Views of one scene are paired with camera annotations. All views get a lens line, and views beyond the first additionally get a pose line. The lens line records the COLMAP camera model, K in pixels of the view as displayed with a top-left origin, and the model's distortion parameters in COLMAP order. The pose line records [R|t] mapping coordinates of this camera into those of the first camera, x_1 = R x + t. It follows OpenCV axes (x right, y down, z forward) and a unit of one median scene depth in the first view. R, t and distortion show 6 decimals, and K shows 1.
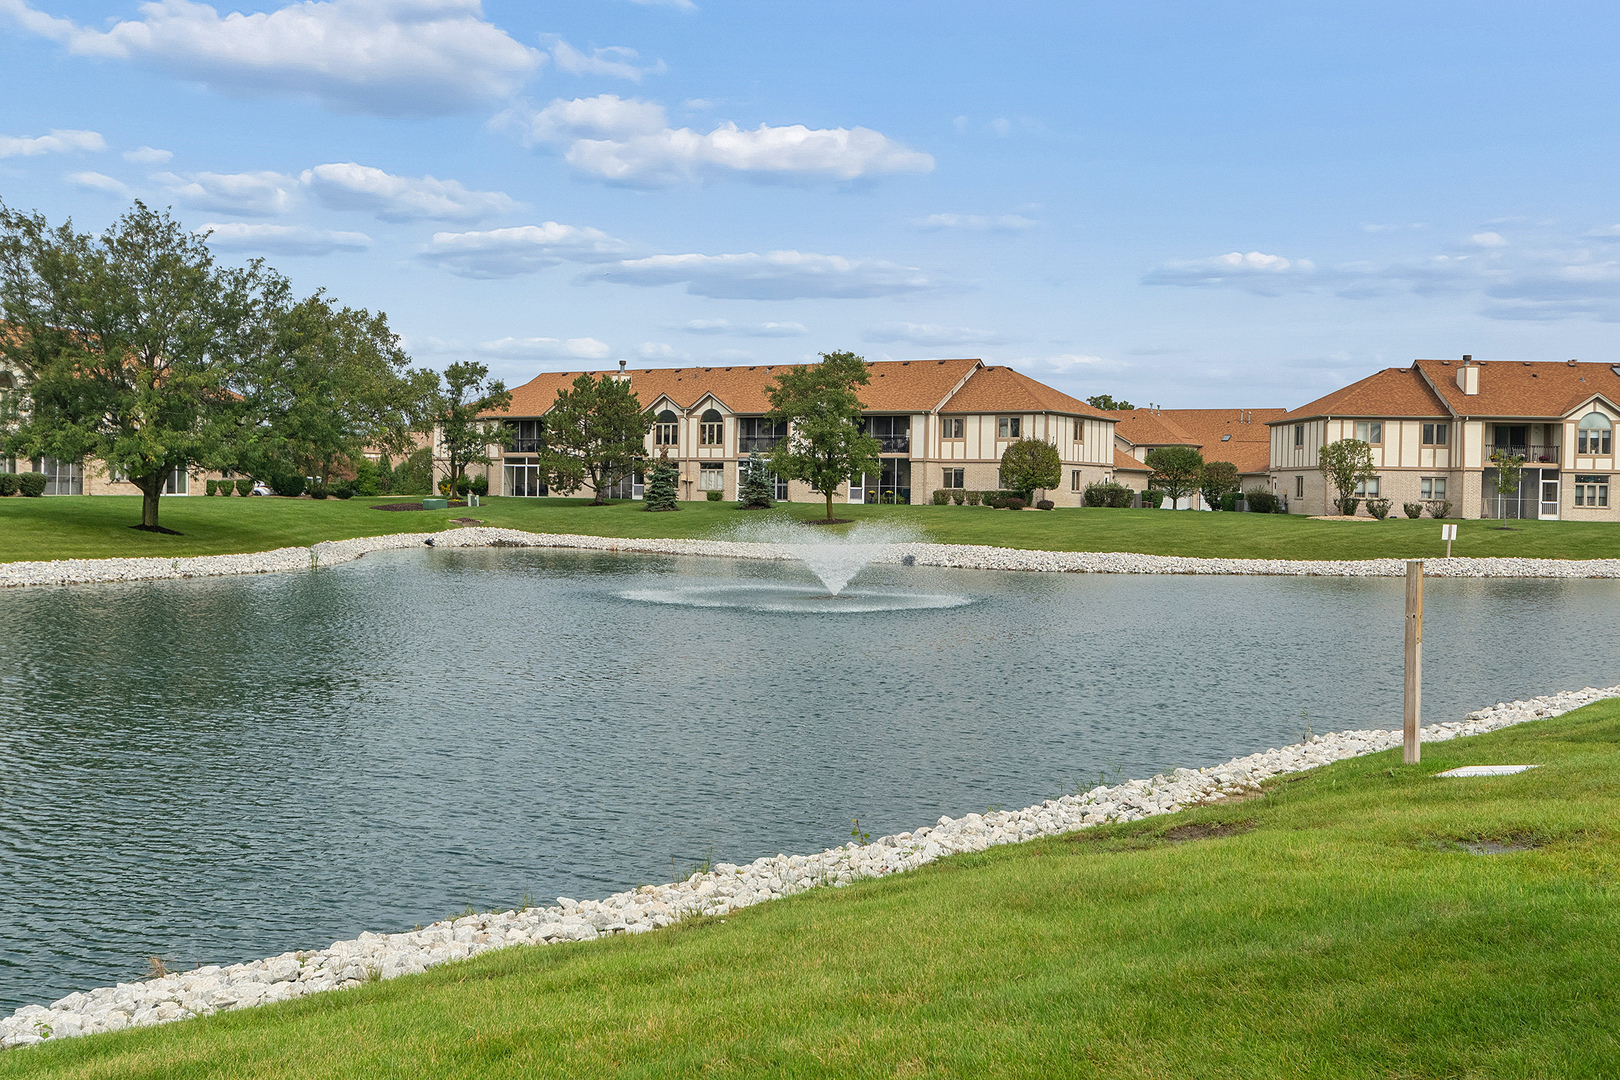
lens RADIAL K [[1496.0, 0, 804.4], [0, 1496.0, 546.3], [0, 0, 1]] dist [-0.033337, -0.015606]
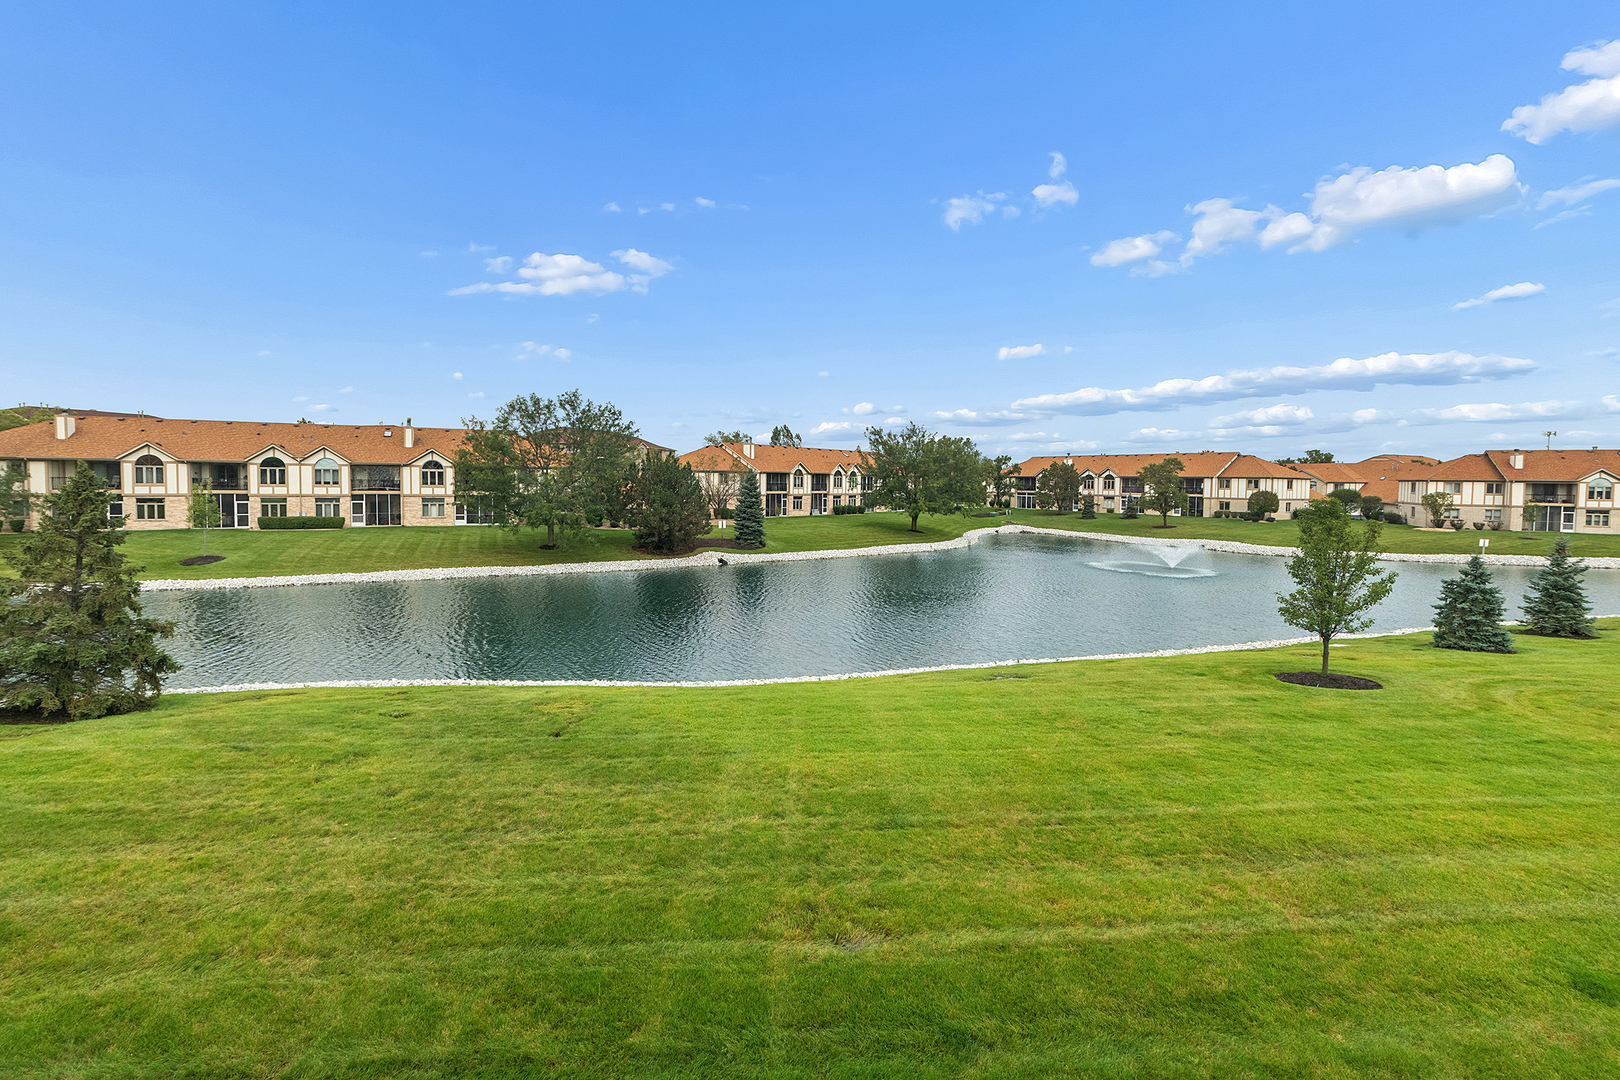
lens RADIAL K [[739.2, 0, 786.5], [0, 739.2, 513.2], [0, 0, 1]] dist [-0.012120, 0.000559]
pose [[0.903498, 0.013573, -0.428377, -0.023705], [-0.006746, 0.999825, 0.017452, -0.049719], [0.428539, -0.012878, 0.903431, -0.311458]]
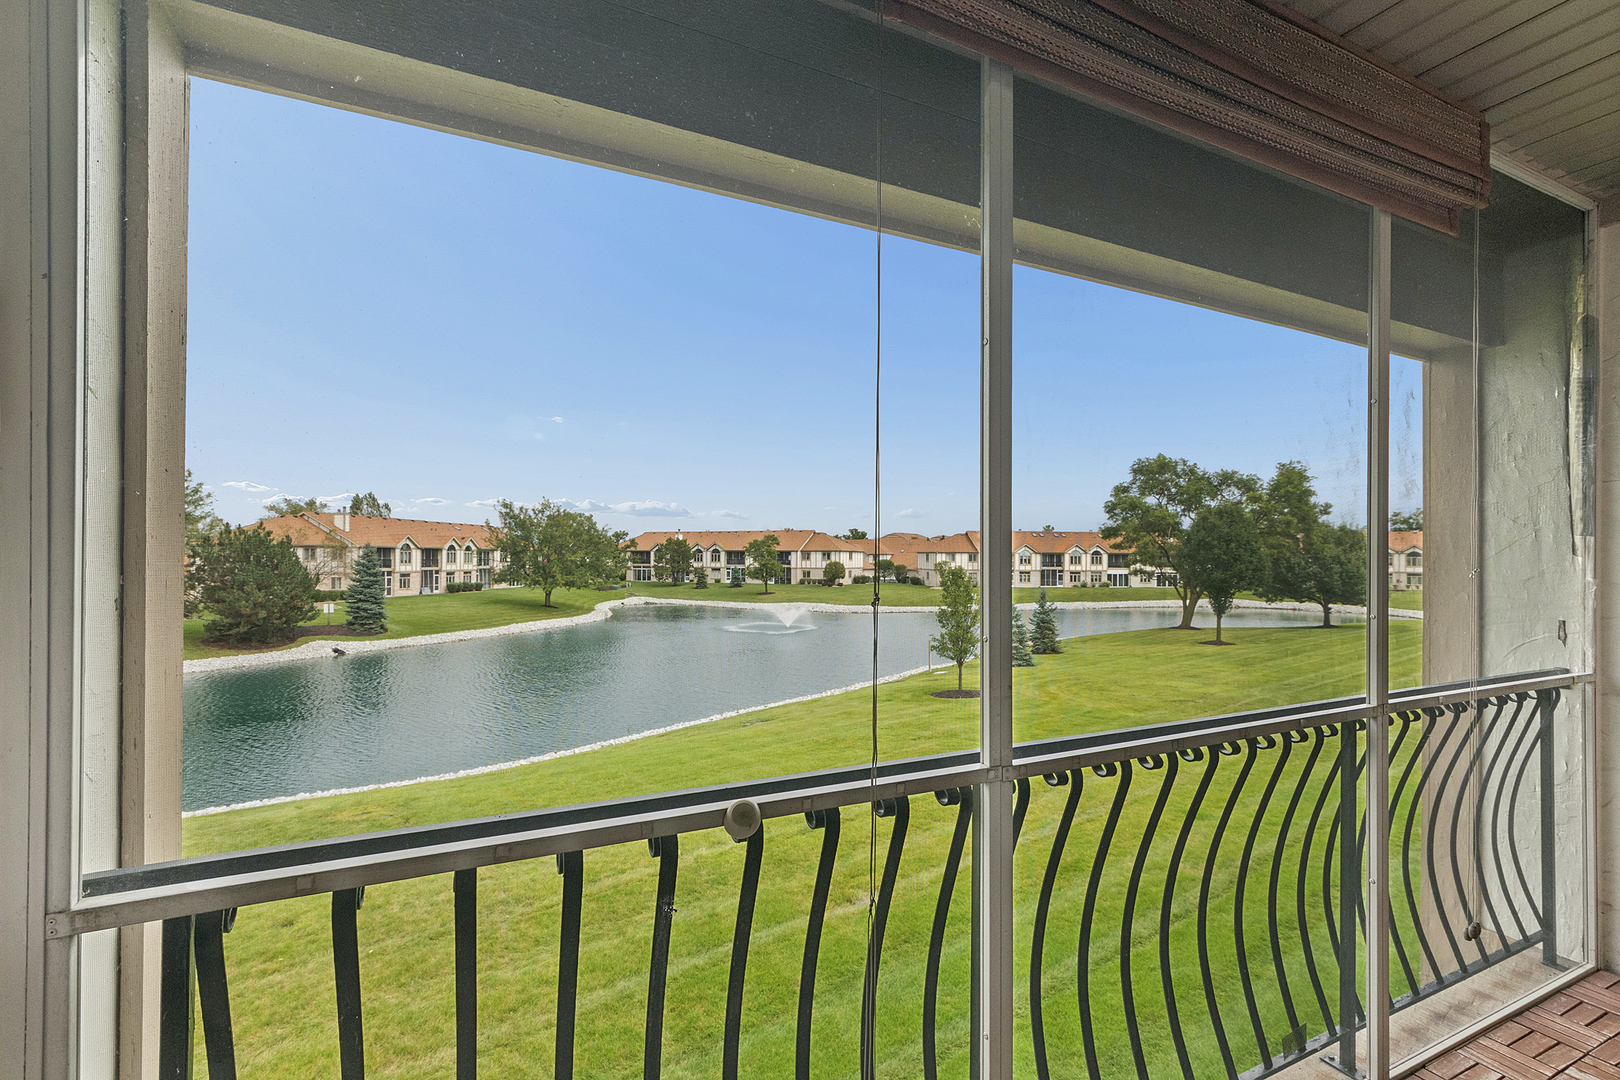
lens RADIAL K [[739.2, 0, 804.4], [0, 739.2, 548.8], [0, 0, 1]] dist [-0.012120, 0.000559]
pose [[0.989942, -0.010504, 0.141084, -0.097700], [0.015105, 0.999387, -0.031575, -0.050011], [-0.140666, 0.033389, 0.989494, -0.359125]]
